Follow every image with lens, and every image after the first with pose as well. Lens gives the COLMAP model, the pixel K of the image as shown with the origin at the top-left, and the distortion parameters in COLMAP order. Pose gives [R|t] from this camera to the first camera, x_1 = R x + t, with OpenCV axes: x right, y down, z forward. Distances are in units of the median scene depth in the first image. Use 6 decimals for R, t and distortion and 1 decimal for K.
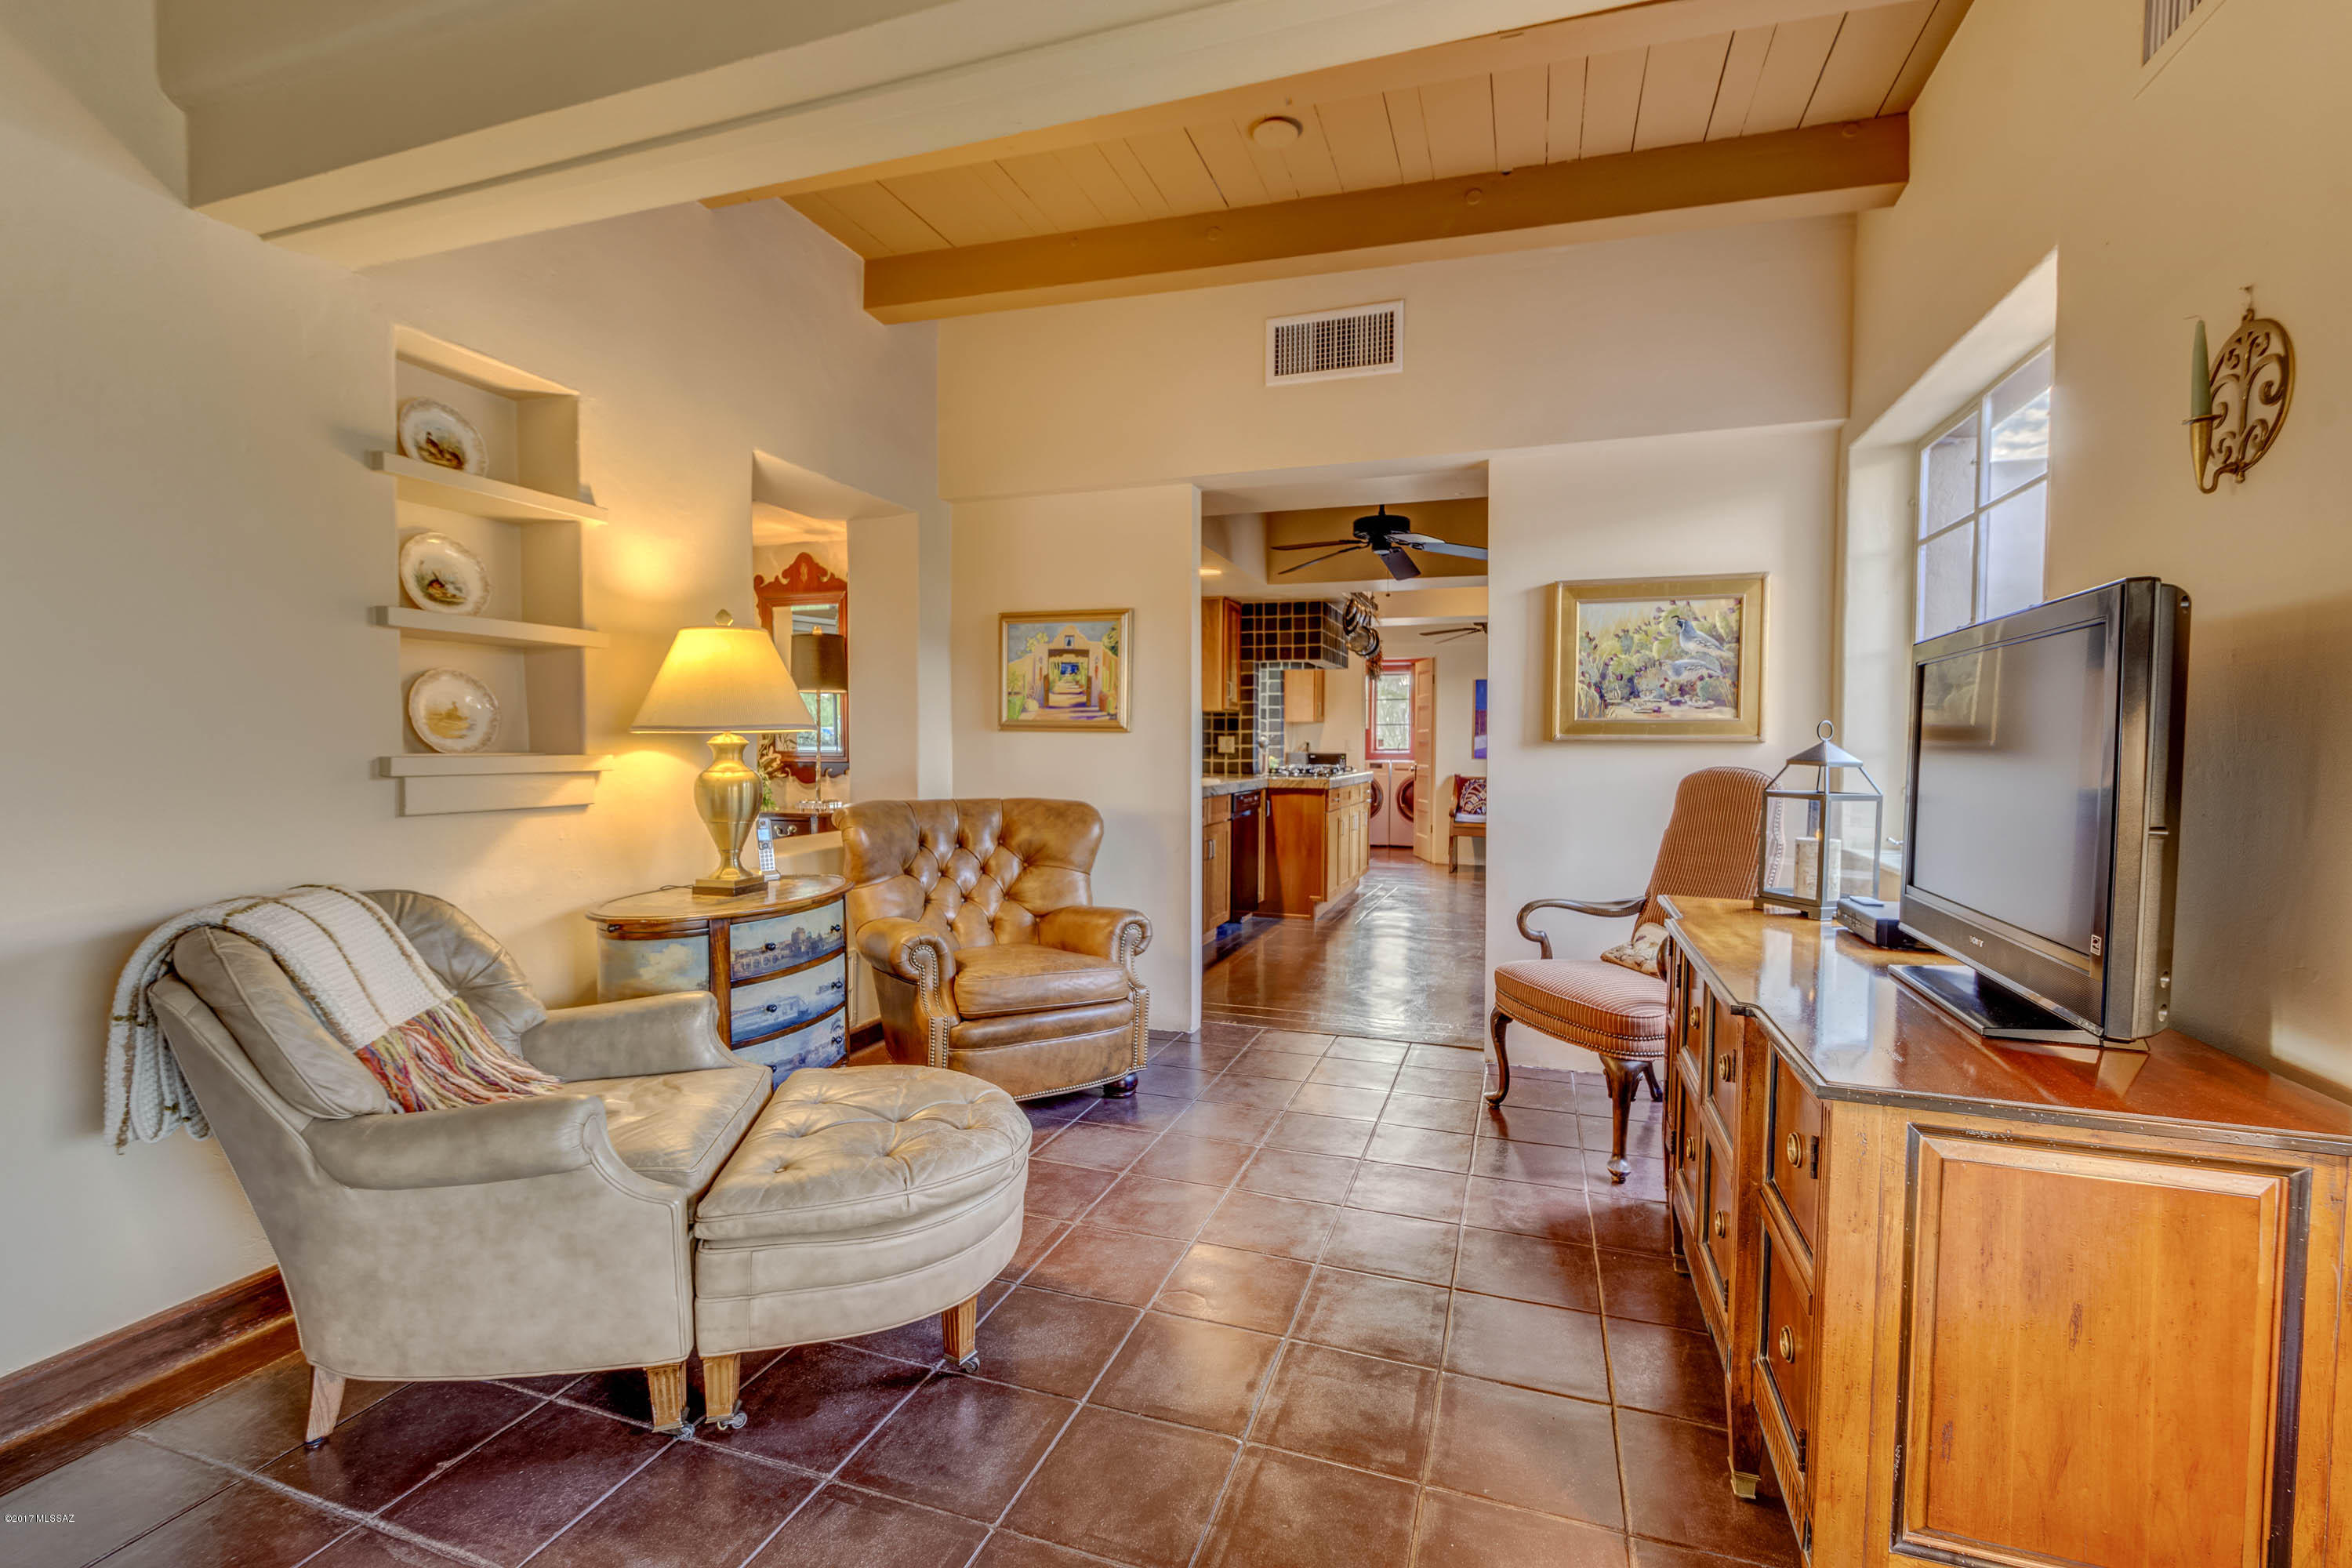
lens RADIAL K [[1026.8, 0, 1191.5], [0, 1026.8, 774.5], [0, 0, 1]] dist [0.001128, 0.000152]
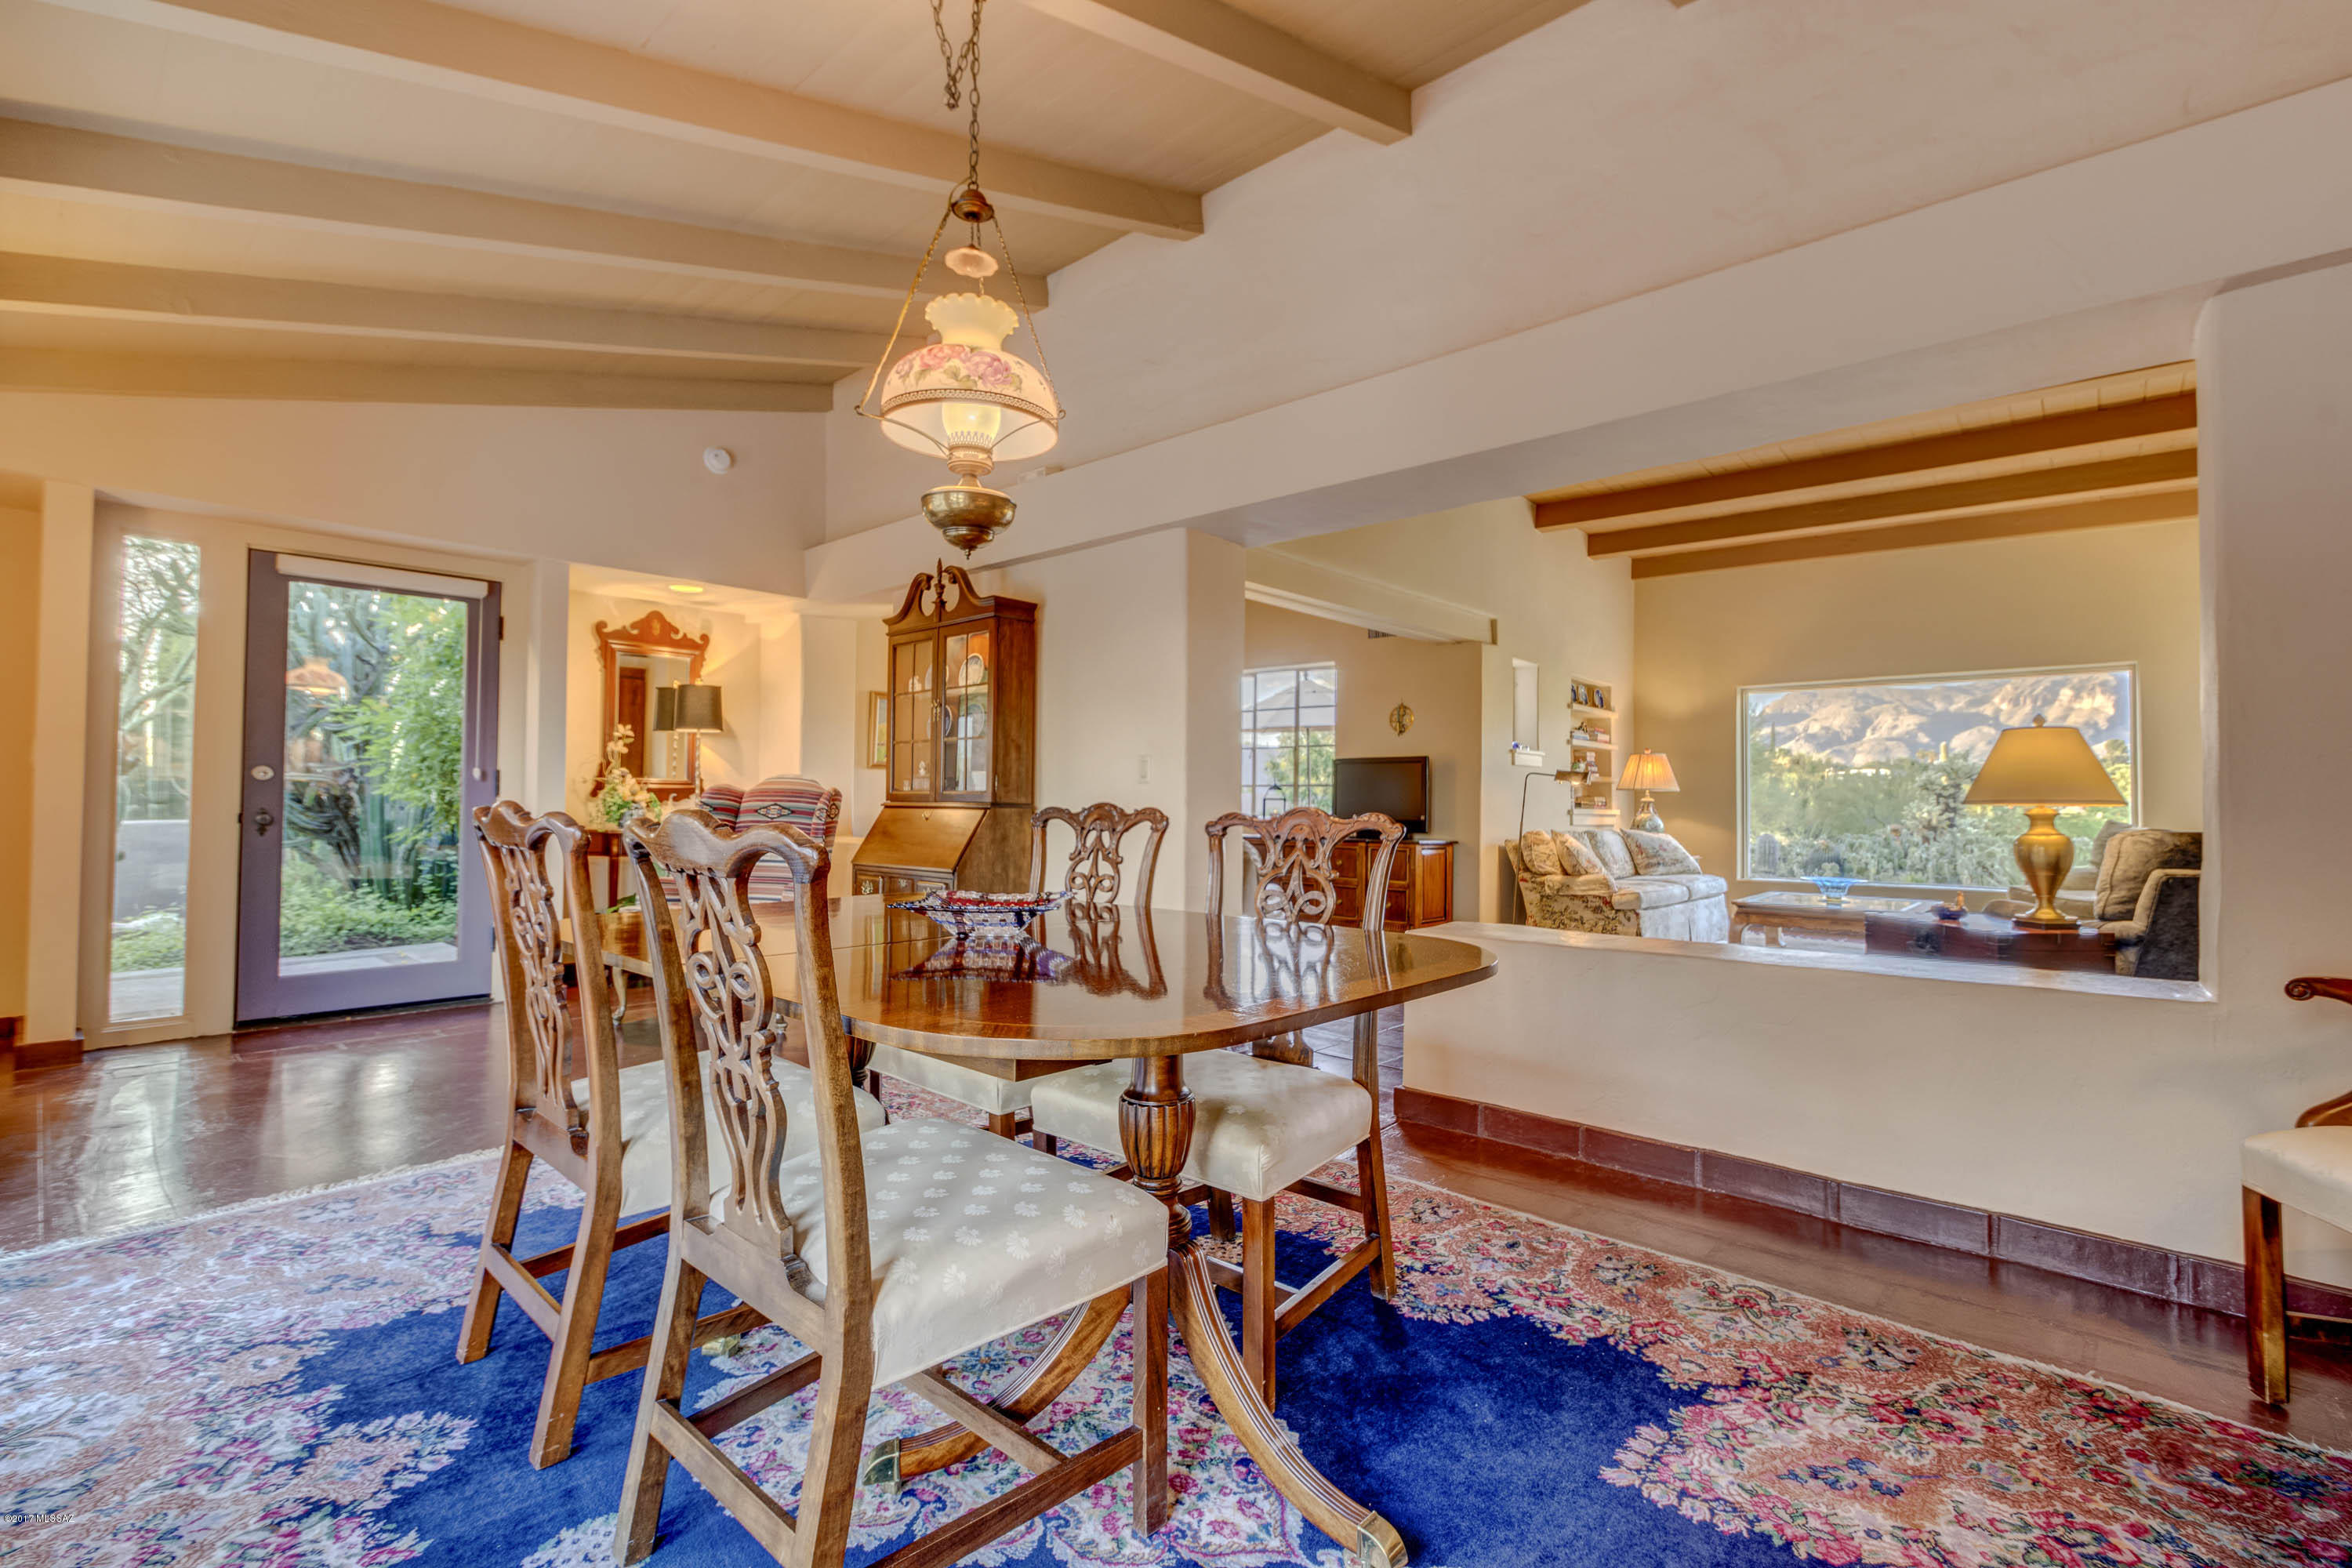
lens RADIAL K [[1013.4, 0, 1176.0], [0, 1013.4, 784.0], [0, 0, 1]] dist [0.000337, 0.000065]
pose [[0.395873, 0.012656, 0.918218, -1.419695], [0.018026, 0.999605, -0.021549, 0.020831], [-0.918129, 0.025083, 0.395488, -0.000947]]
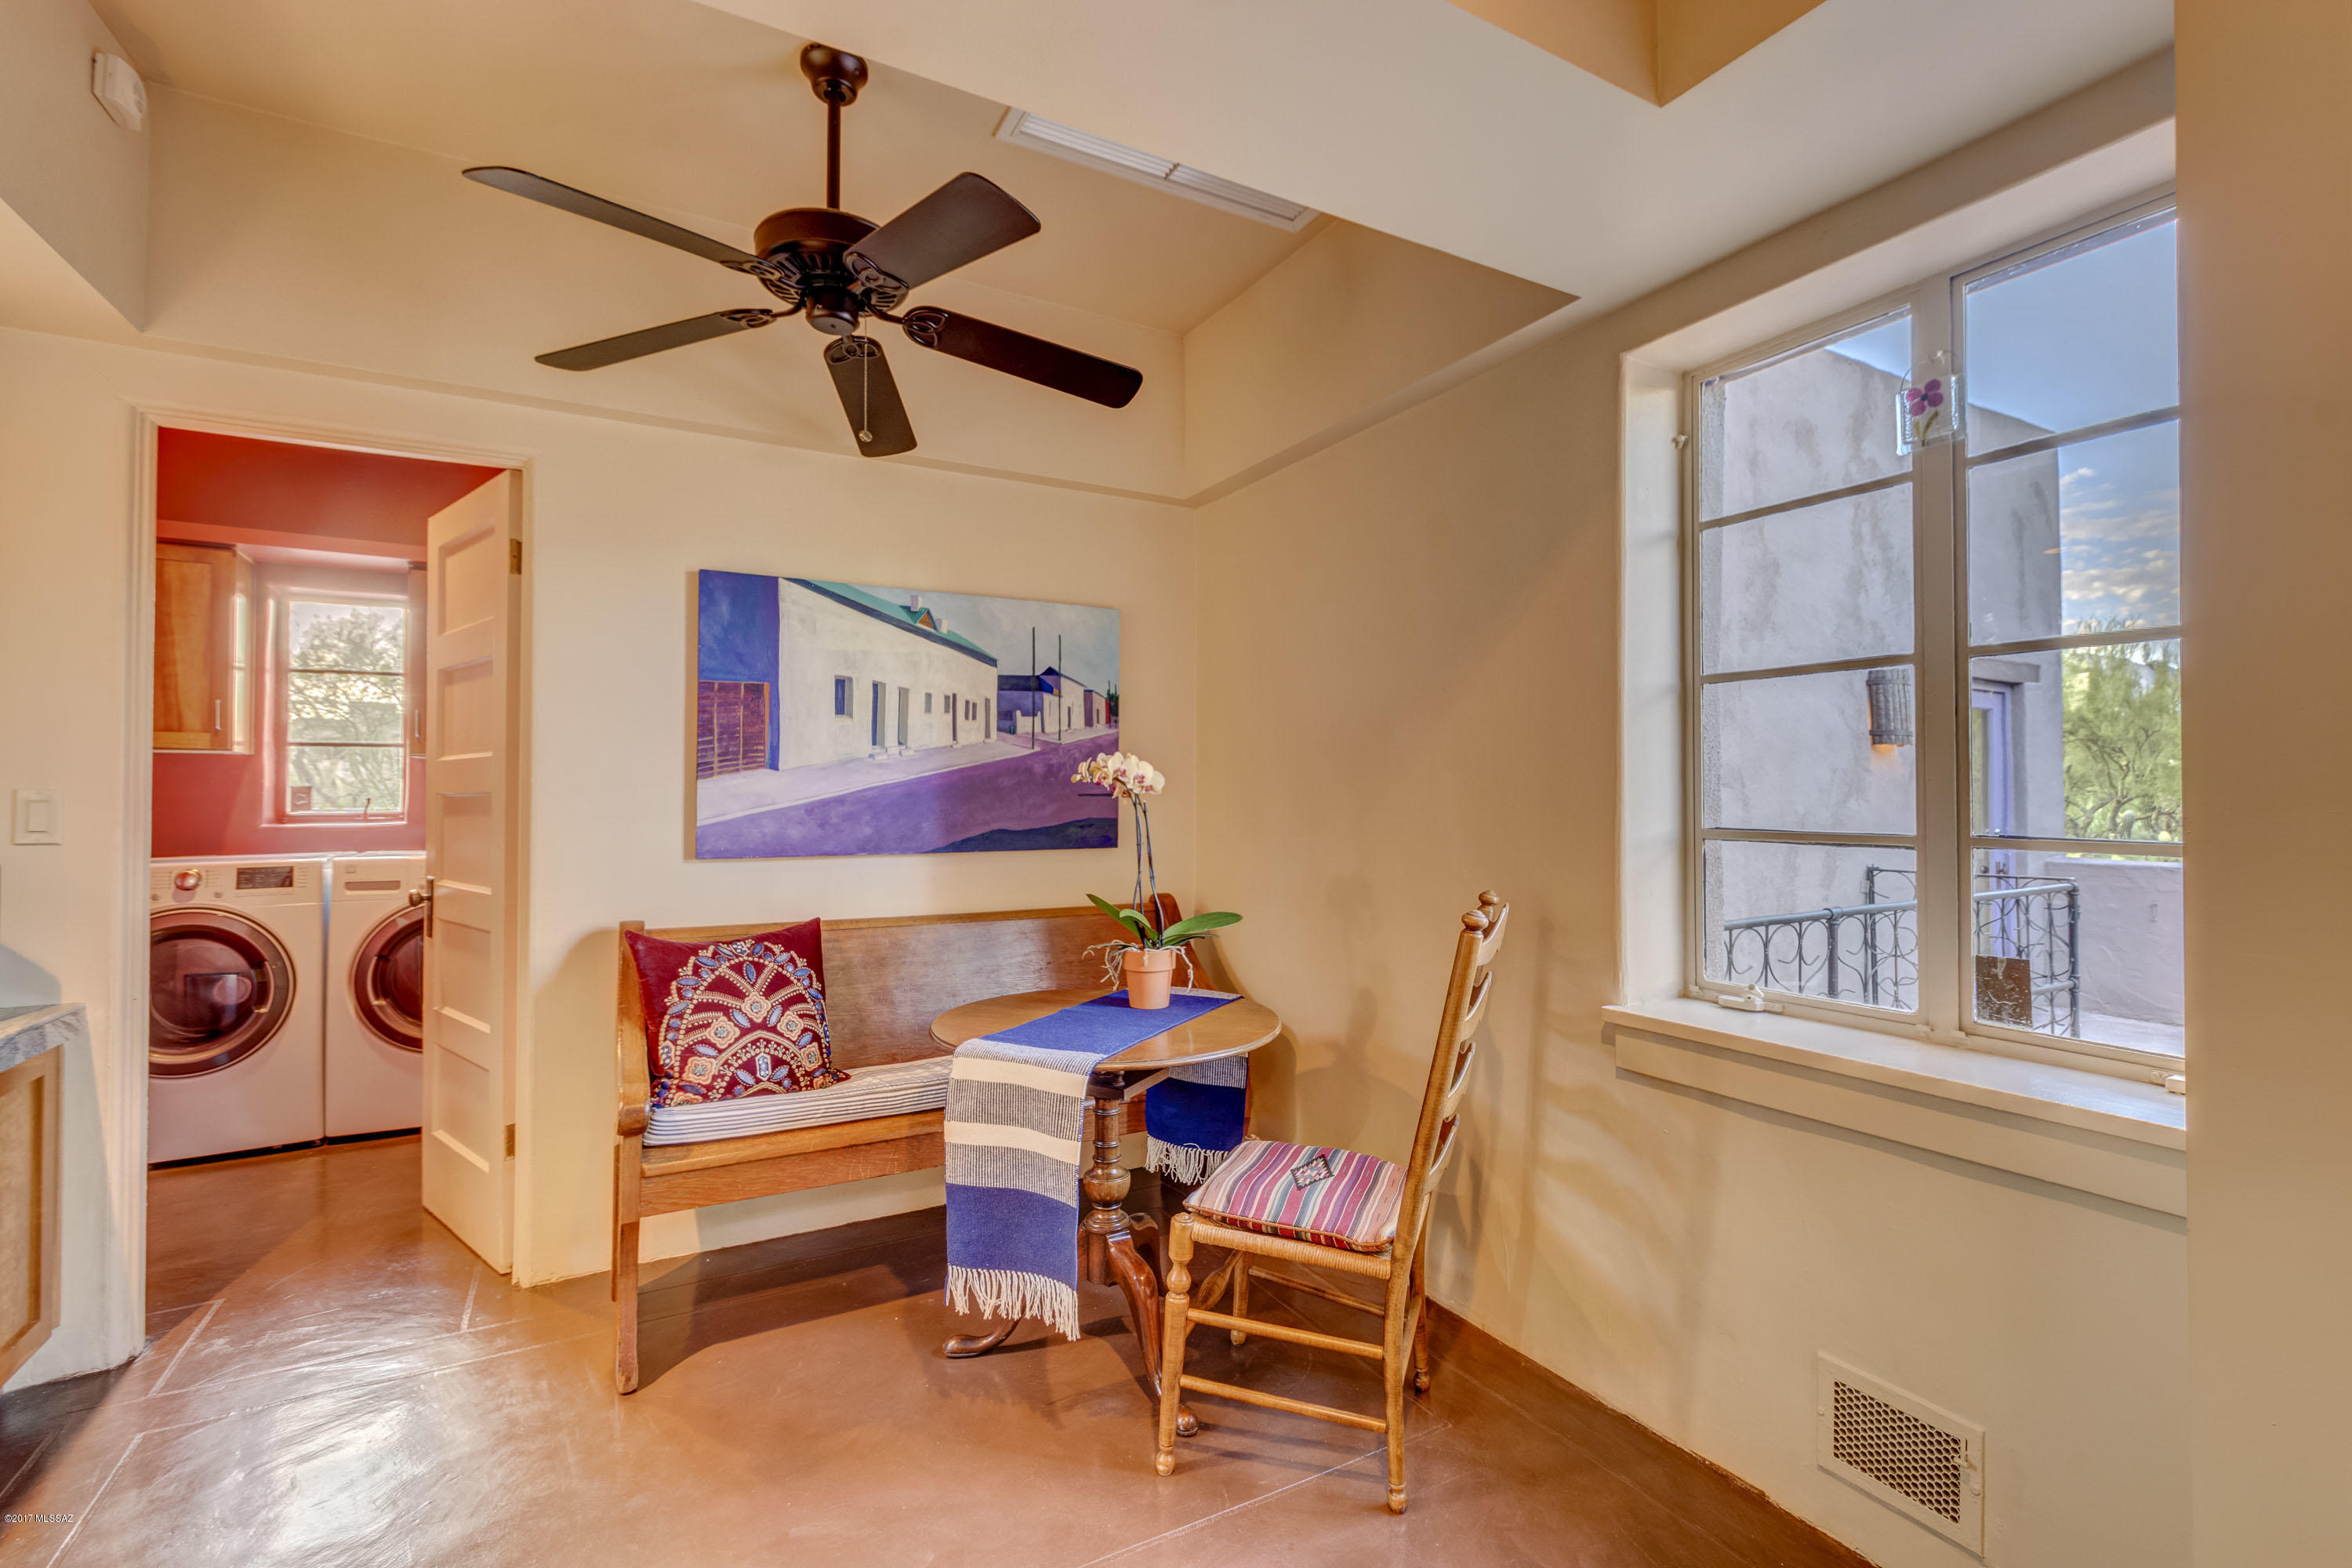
lens RADIAL K [[1026.8, 0, 1191.5], [0, 1026.8, 774.5], [0, 0, 1]] dist [0.001128, 0.000152]
pose [[0.653596, 0.006537, 0.756816, 0.372471], [0.025720, 0.999193, -0.030843, -0.062942], [-0.756407, 0.039624, 0.652900, 1.733039]]
